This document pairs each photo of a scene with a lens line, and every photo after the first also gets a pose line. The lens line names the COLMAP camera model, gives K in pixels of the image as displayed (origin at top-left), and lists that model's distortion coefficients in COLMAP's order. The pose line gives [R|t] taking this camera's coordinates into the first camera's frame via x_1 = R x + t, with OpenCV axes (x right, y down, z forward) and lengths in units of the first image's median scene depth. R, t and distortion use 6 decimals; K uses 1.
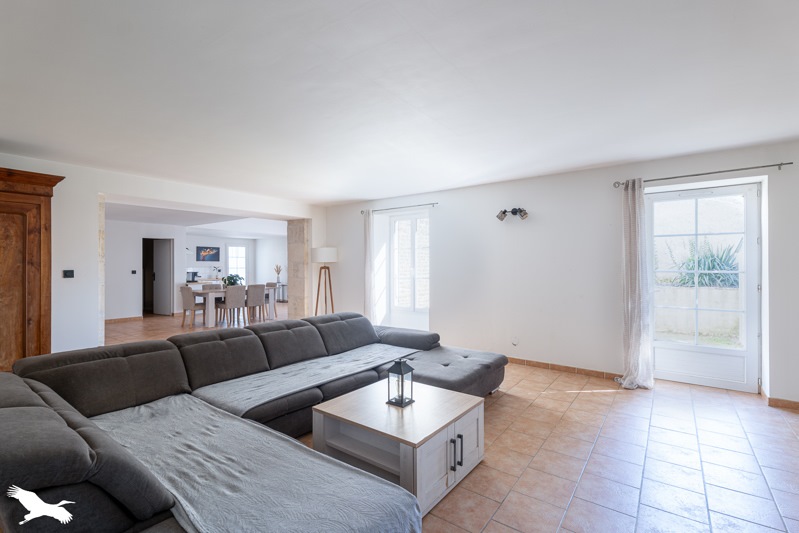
lens RADIAL K [[378.9, 0, 396.3], [0, 378.9, 266.9], [0, 0, 1]] dist [-0.014658, -0.000226]
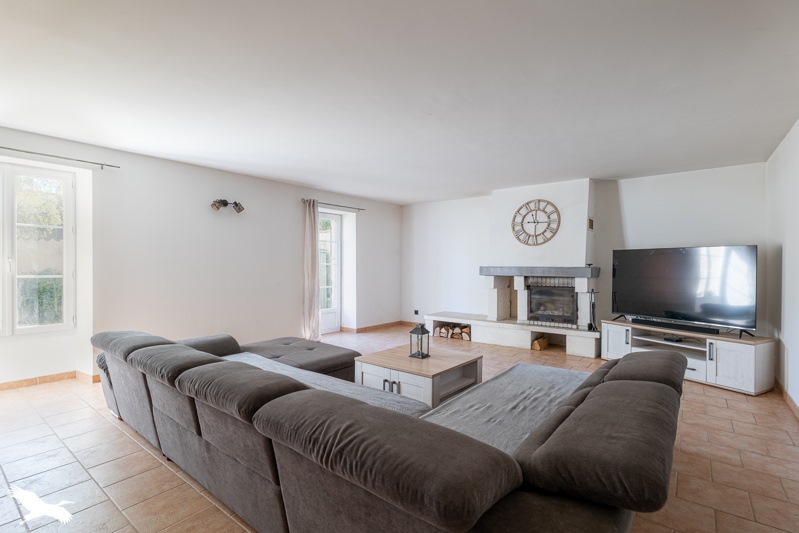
lens RADIAL K [[378.9, 0, 397.3], [0, 378.9, 267.0], [0, 0, 1]] dist [-0.014658, -0.000226]
pose [[0.033837, -0.005263, 0.999414, -0.955885], [-0.013850, 0.999888, 0.005735, 0.015678], [-0.999331, -0.014036, 0.033760, 0.726163]]
